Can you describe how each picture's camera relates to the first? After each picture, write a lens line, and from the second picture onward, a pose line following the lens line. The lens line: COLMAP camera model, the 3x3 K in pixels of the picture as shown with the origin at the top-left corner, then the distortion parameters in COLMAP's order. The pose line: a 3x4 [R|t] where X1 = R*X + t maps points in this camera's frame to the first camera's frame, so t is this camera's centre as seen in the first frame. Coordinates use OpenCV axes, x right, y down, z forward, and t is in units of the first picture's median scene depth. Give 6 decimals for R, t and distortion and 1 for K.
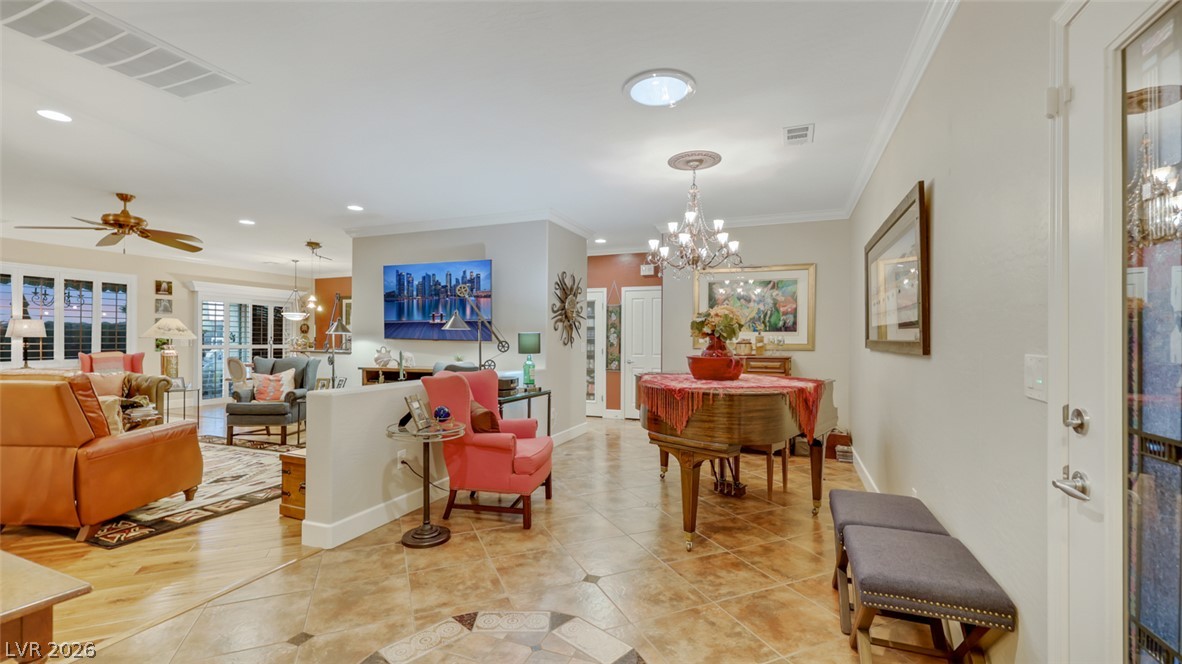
lens RADIAL K [[492.1, 0, 591.6], [0, 492.1, 338.1], [0, 0, 1]] dist [-0.000465, -0.000091]
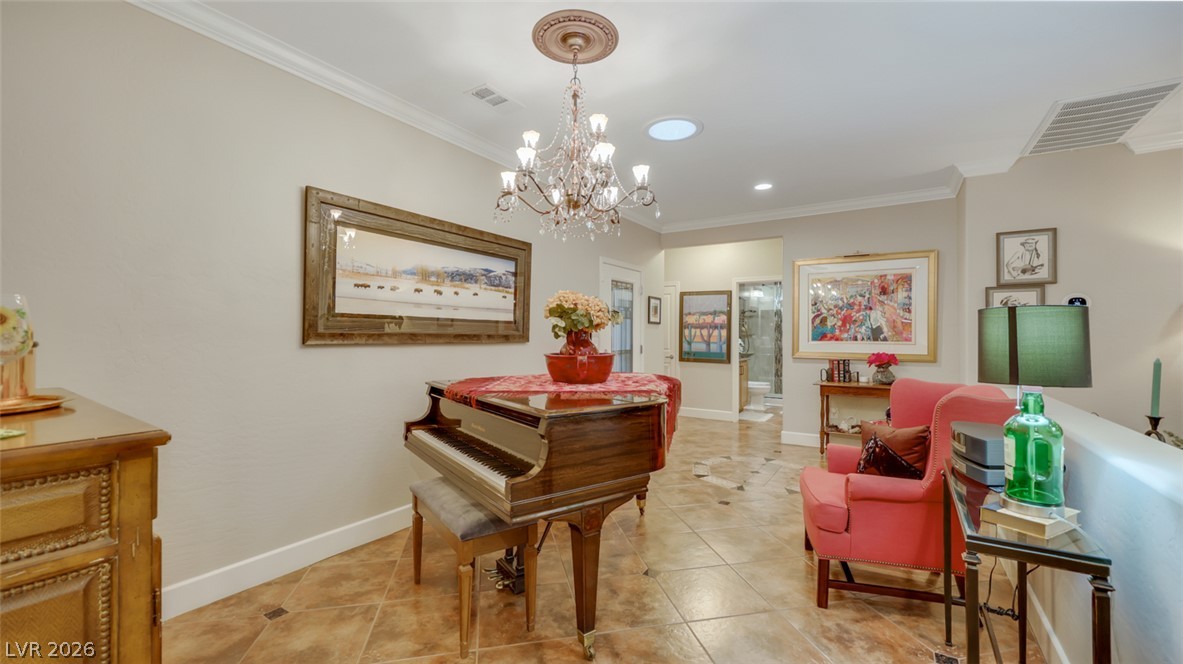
lens RADIAL K [[475.7, 0, 589.7], [0, 475.7, 331.1], [0, 0, 1]] dist [-0.000776, 0.000196]
pose [[-0.980807, -0.005996, 0.194889, 0.050165], [-0.008628, 0.999883, -0.012662, 0.005776], [-0.194790, -0.014101, -0.980744, 1.042354]]
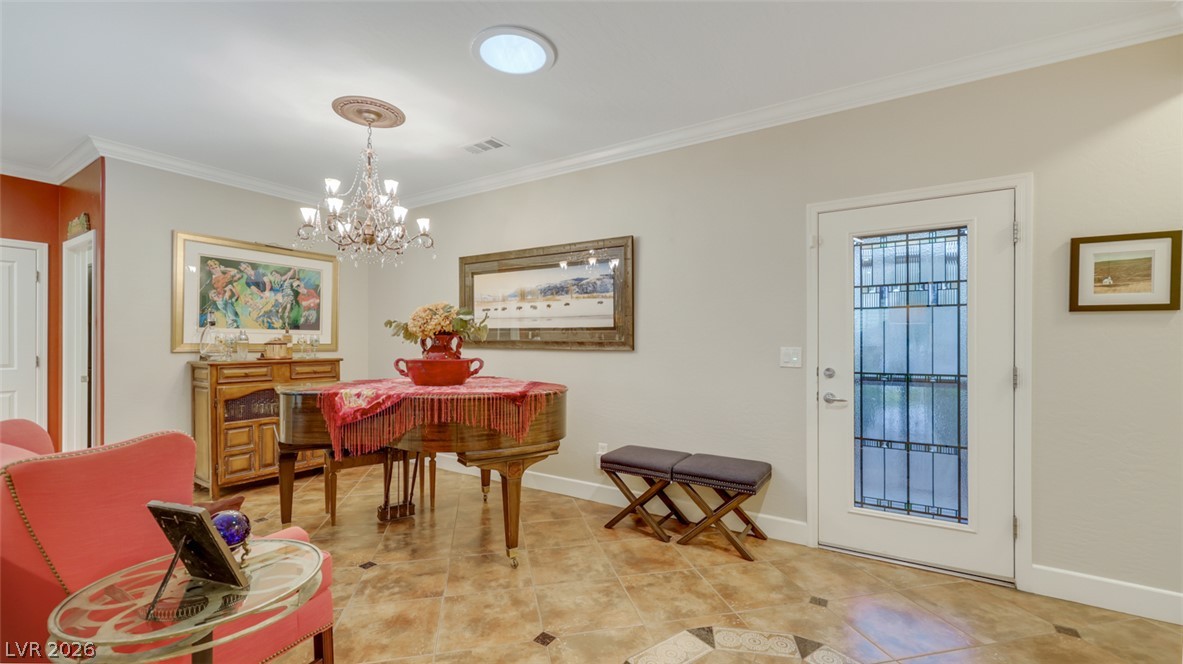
lens RADIAL K [[478.1, 0, 596.2], [0, 478.1, 340.2], [0, 0, 1]] dist [0.000165, 0.000000]
pose [[0.180263, 0.000167, 0.983619, -0.320663], [-0.005982, 0.999982, 0.000926, 0.001345], [-0.983600, -0.006051, 0.180260, 0.335138]]
